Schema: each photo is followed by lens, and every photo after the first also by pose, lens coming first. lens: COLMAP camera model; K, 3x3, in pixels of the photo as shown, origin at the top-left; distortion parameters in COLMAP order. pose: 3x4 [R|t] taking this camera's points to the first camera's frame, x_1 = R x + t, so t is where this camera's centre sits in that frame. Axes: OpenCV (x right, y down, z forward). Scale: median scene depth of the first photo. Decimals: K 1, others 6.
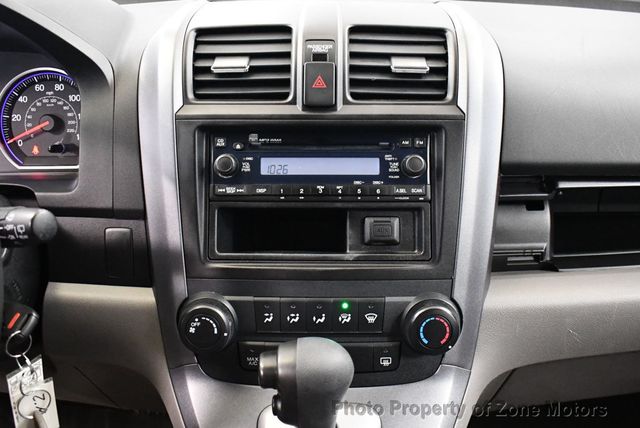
lens RADIAL K [[637.0, 0, 320.7], [0, 637.0, 212.0], [0, 0, 1]] dist [-0.093793, 0.000000]
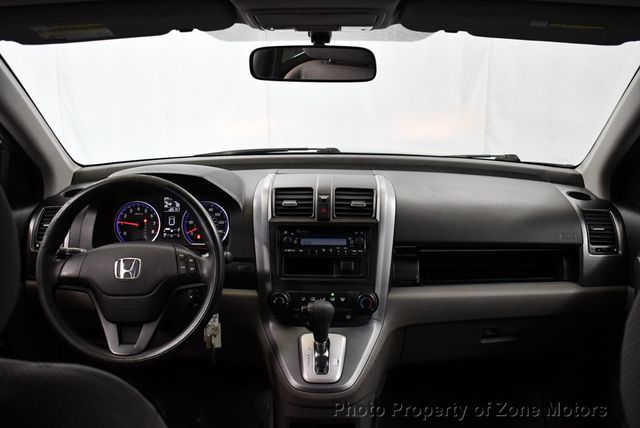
lens RADIAL K [[637.0, 0, 324.3], [0, 637.0, 217.5], [0, 0, 1]] dist [-0.093793, 0.000000]
pose [[0.999935, 0.007913, -0.008228, 0.022760], [-0.009227, 0.984635, -0.174380, 0.286257], [0.006721, 0.174445, 0.984644, -1.592521]]
